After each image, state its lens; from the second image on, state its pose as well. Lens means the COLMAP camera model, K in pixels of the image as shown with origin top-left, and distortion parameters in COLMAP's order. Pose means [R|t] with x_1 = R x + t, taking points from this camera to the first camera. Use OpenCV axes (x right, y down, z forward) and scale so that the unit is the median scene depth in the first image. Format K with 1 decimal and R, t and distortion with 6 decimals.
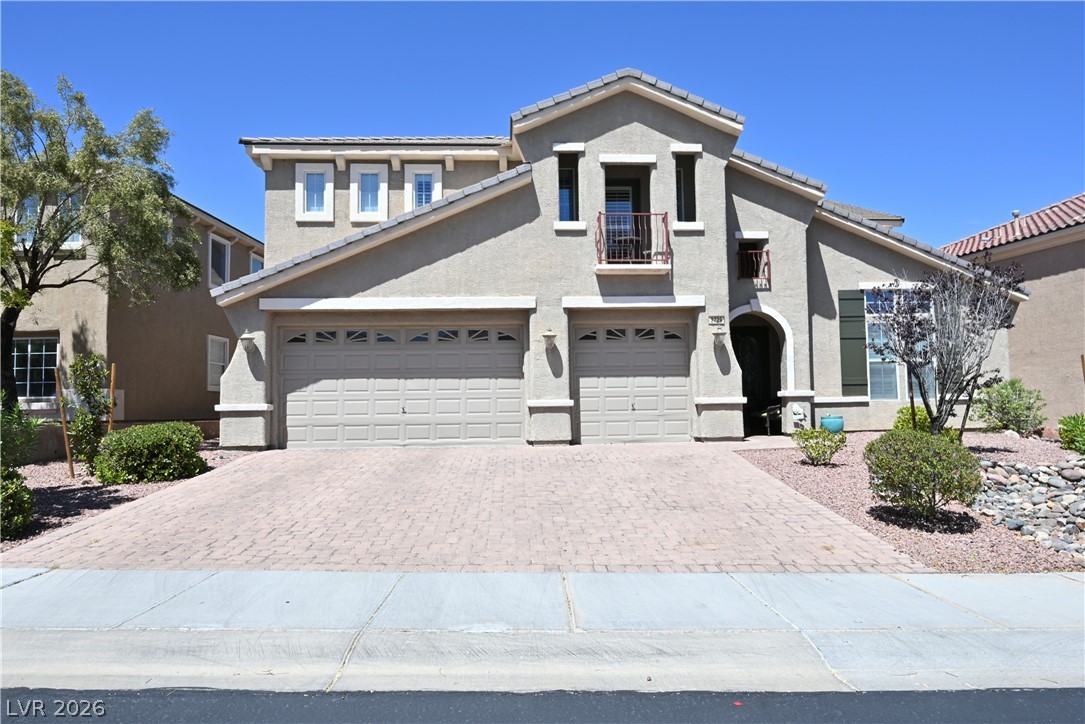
lens RADIAL K [[665.3, 0, 545.1], [0, 665.3, 359.3], [0, 0, 1]] dist [0.004323, 0.000166]
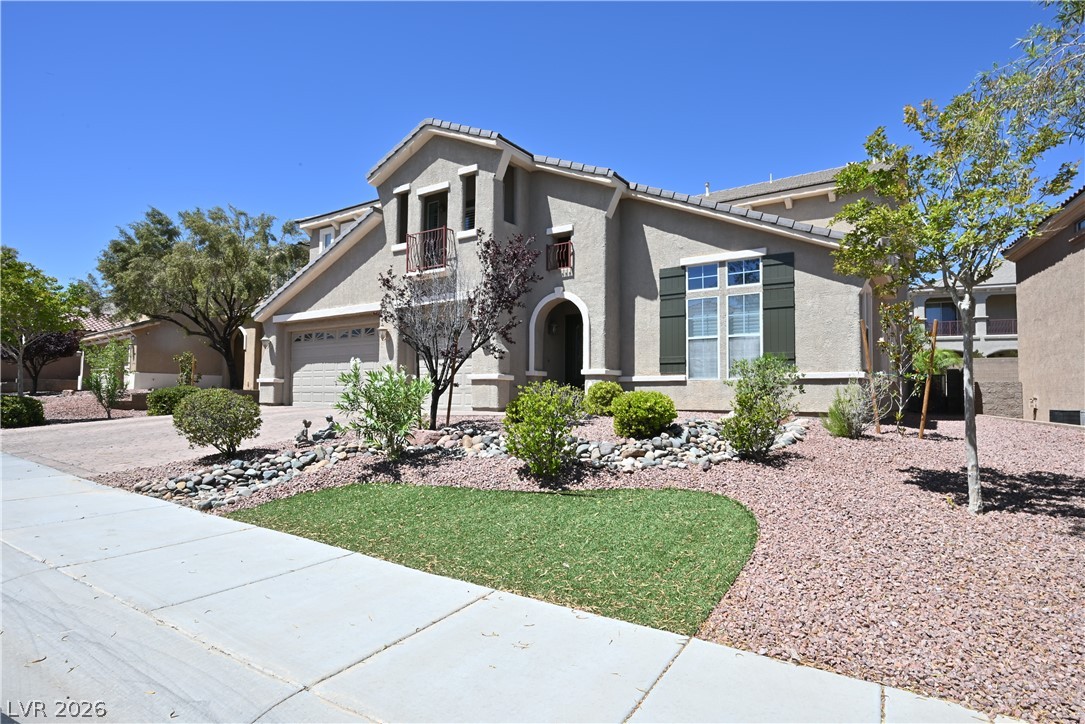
lens RADIAL K [[558.6, 0, 542.4], [0, 558.6, 365.0], [0, 0, 1]] dist [-0.003892, -0.000012]
pose [[0.803718, -0.012378, -0.594881, 0.923113], [0.021516, 0.999734, 0.008268, 0.034099], [0.594621, -0.019445, 0.803771, 0.252131]]
